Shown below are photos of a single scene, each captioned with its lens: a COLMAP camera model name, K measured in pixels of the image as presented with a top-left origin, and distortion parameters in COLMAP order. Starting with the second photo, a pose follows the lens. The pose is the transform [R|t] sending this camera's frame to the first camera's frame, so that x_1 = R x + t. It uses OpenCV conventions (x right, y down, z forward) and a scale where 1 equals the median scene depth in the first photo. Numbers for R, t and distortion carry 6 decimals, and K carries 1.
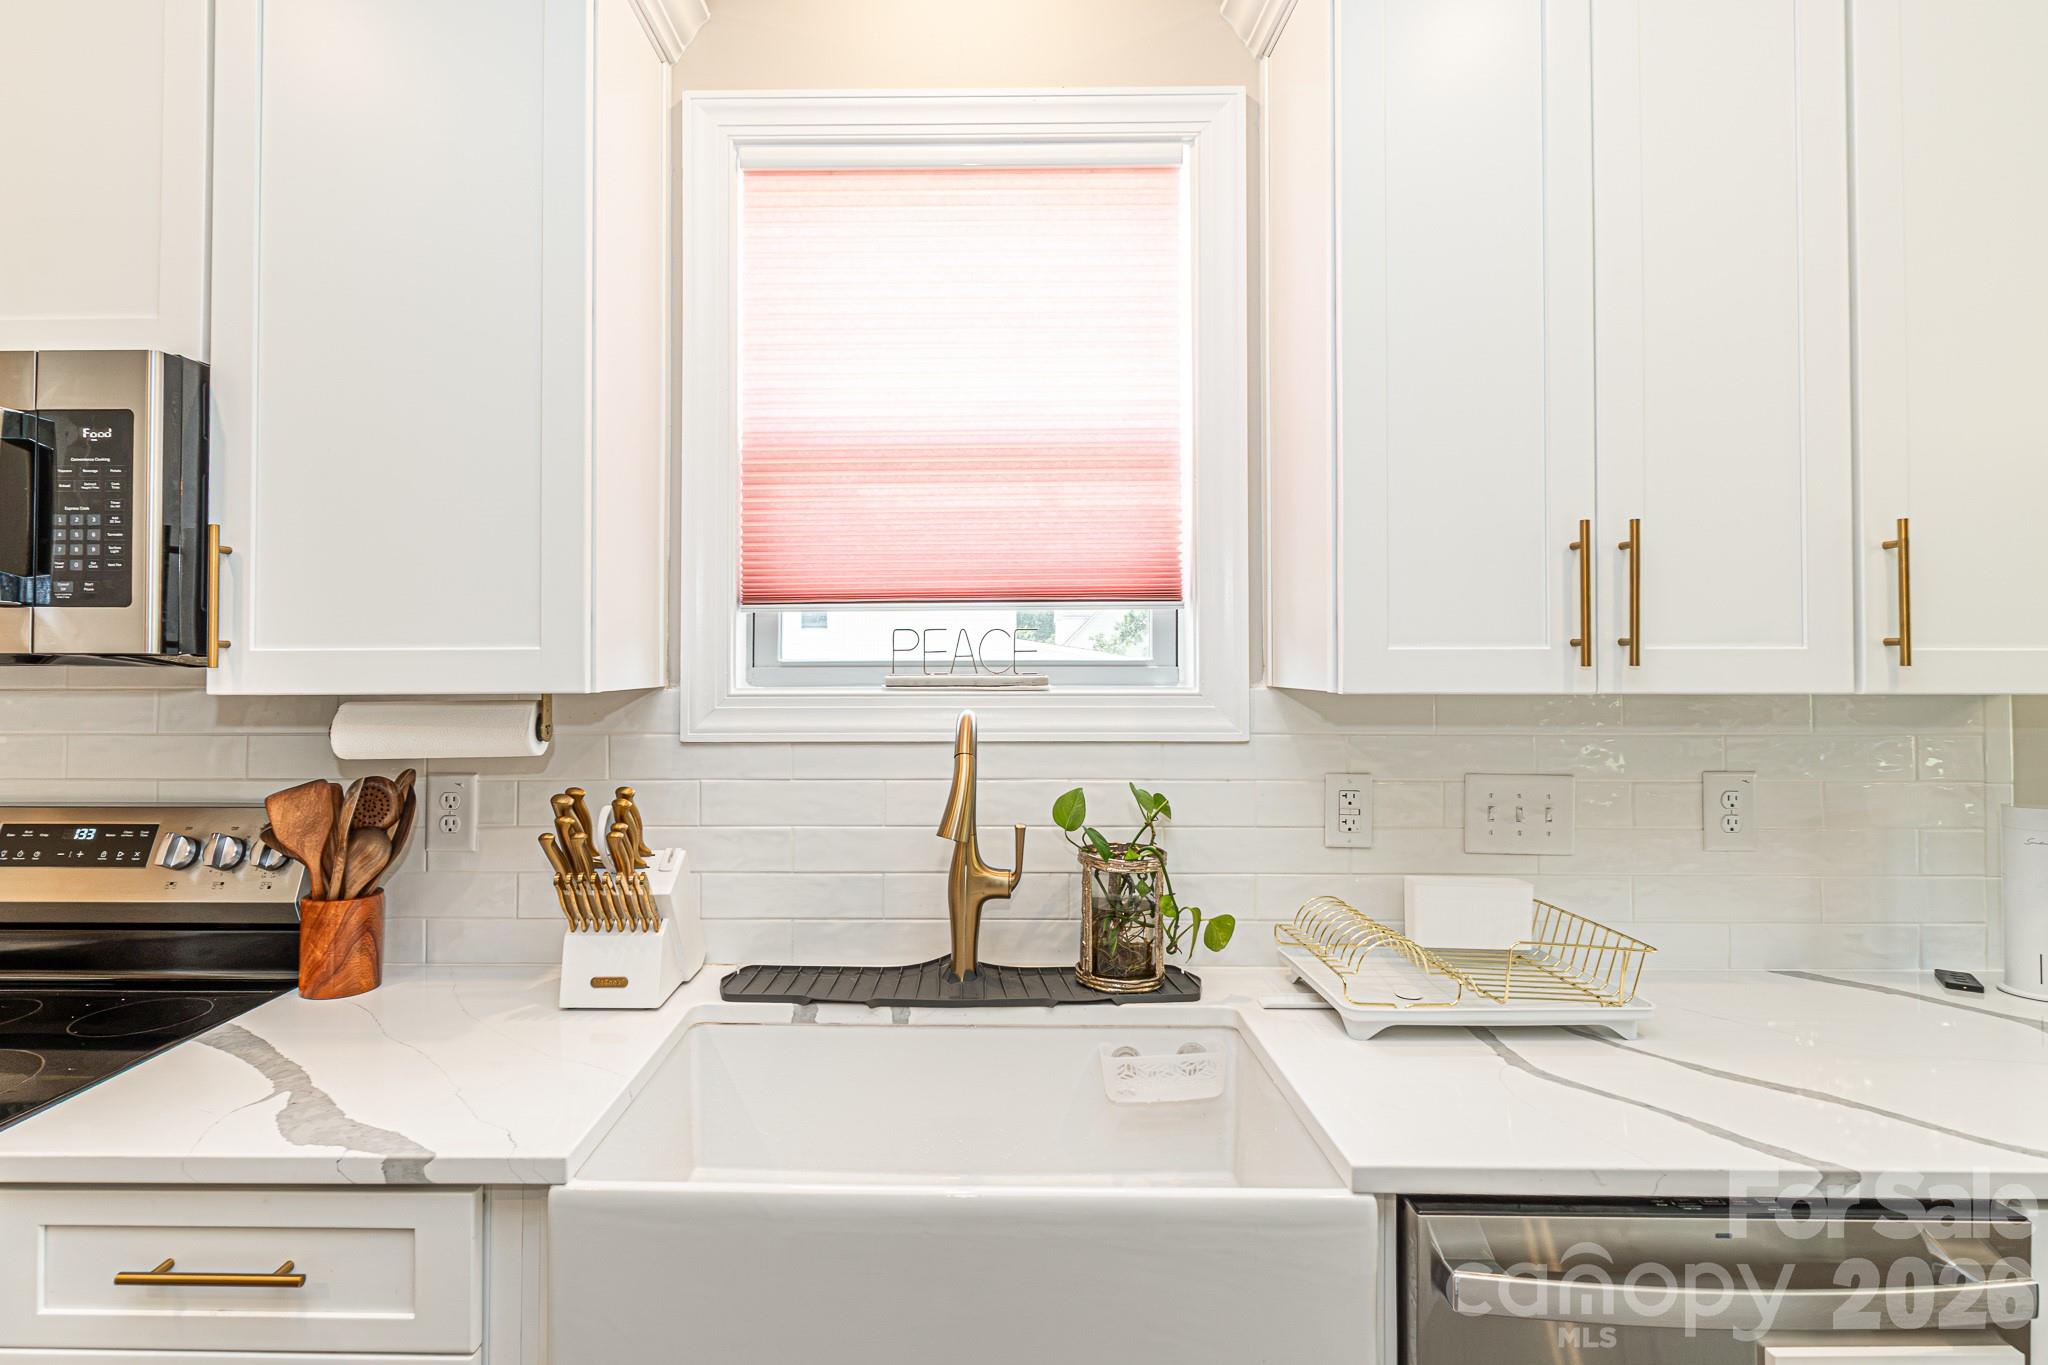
lens RADIAL K [[1012.2, 0, 970.1], [0, 1012.2, 638.1], [0, 0, 1]] dist [-0.001273, -0.000398]
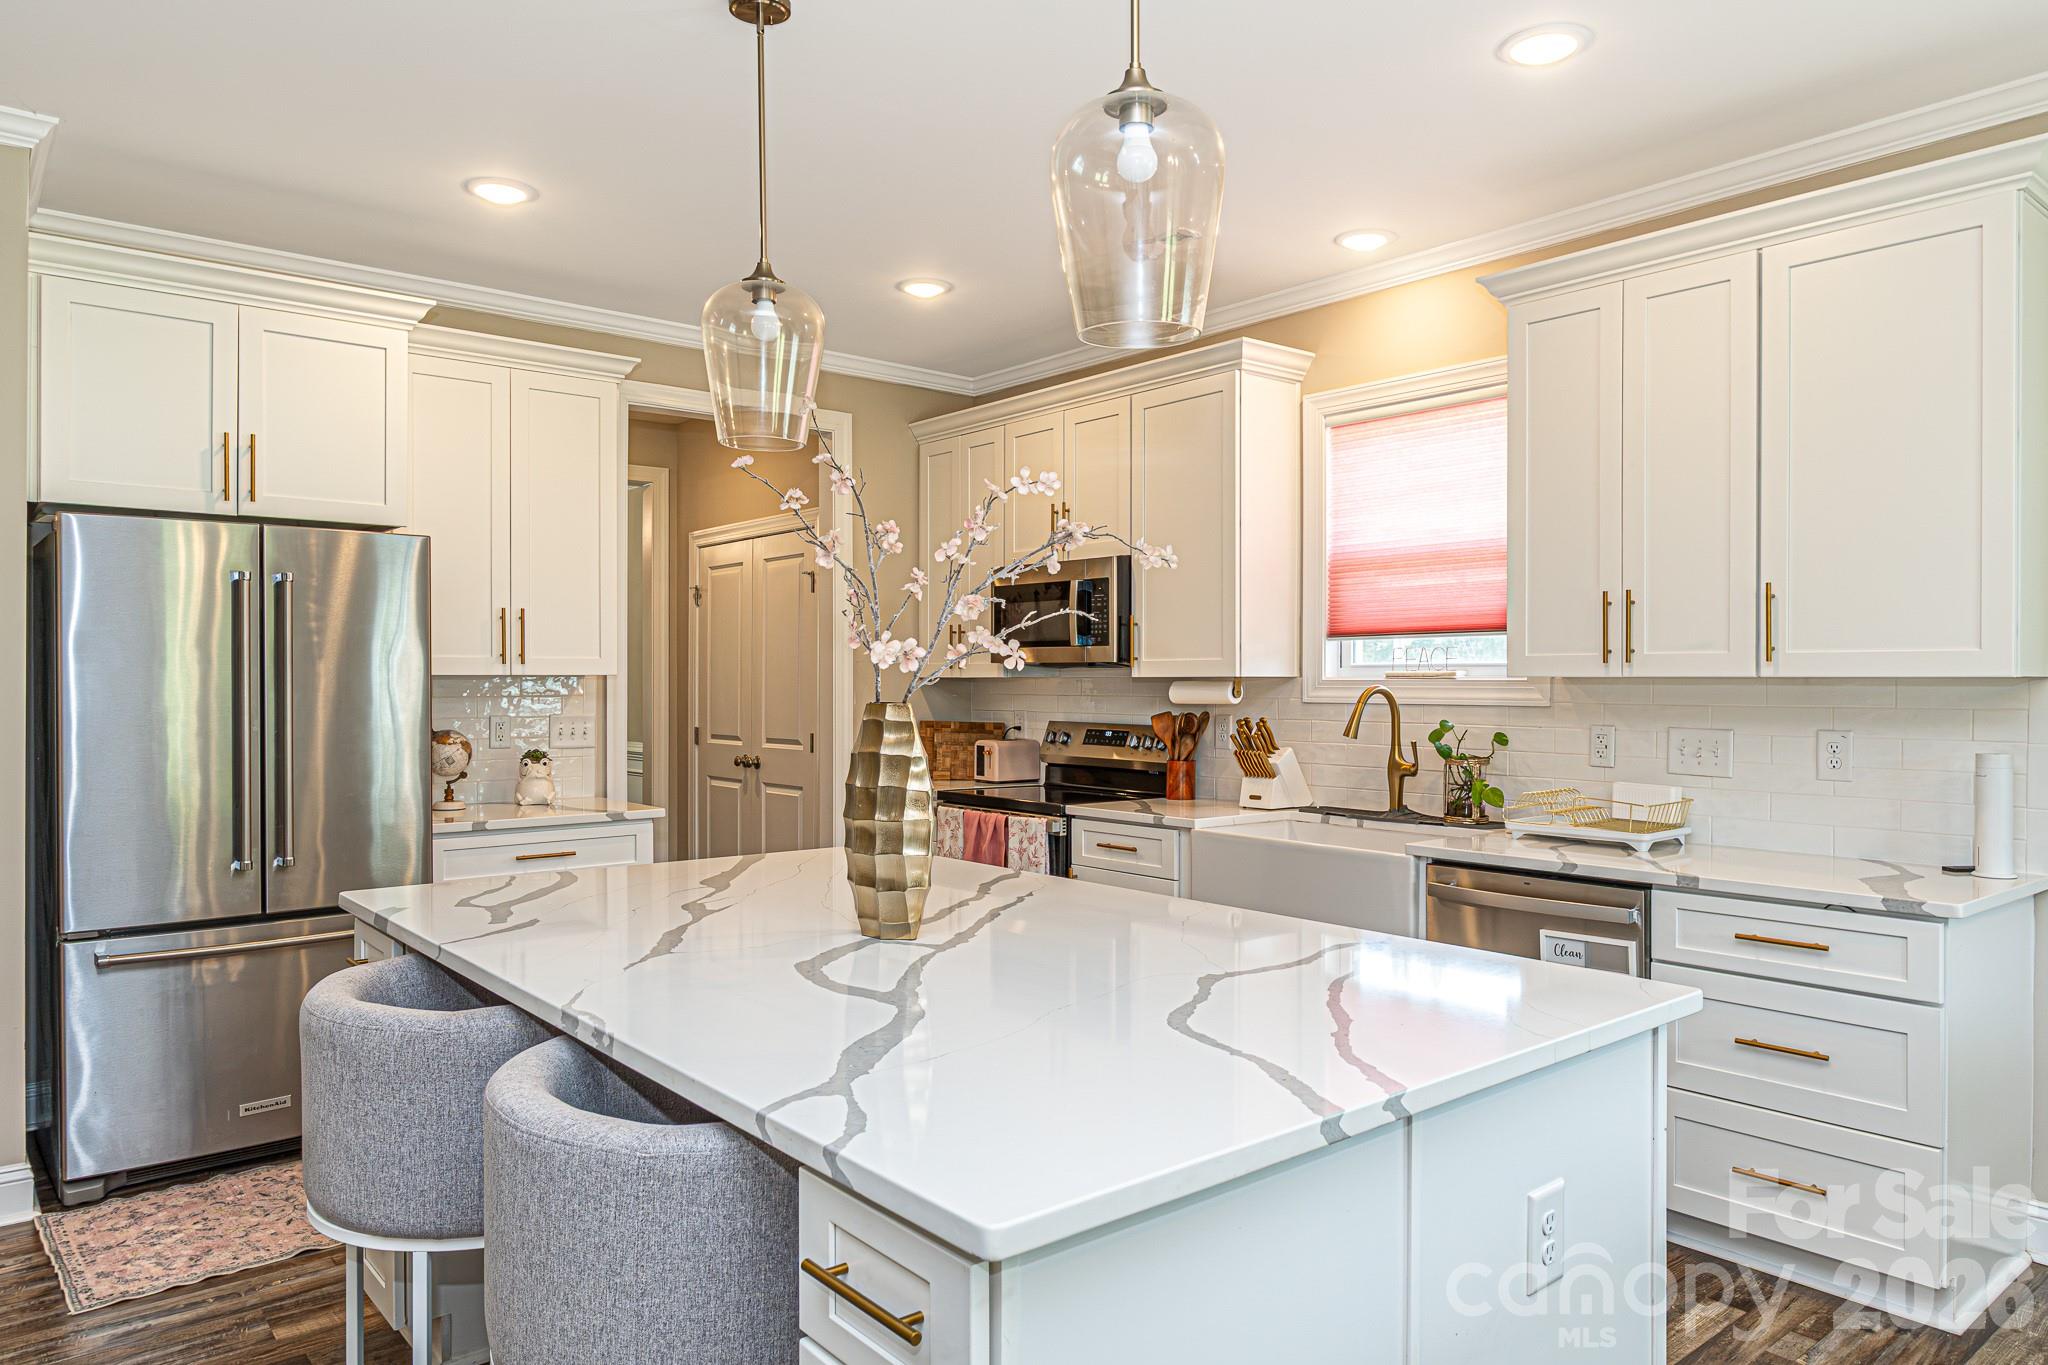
lens RADIAL K [[1339.9, 0, 1036.0], [0, 1339.9, 680.0], [0, 0, 1]] dist [-0.005969, -0.002184]
pose [[0.650518, 0.002299, -0.759488, 1.628541], [0.013784, 0.999795, 0.014833, 0.005708], [0.759366, -0.020118, 0.650353, -1.382317]]
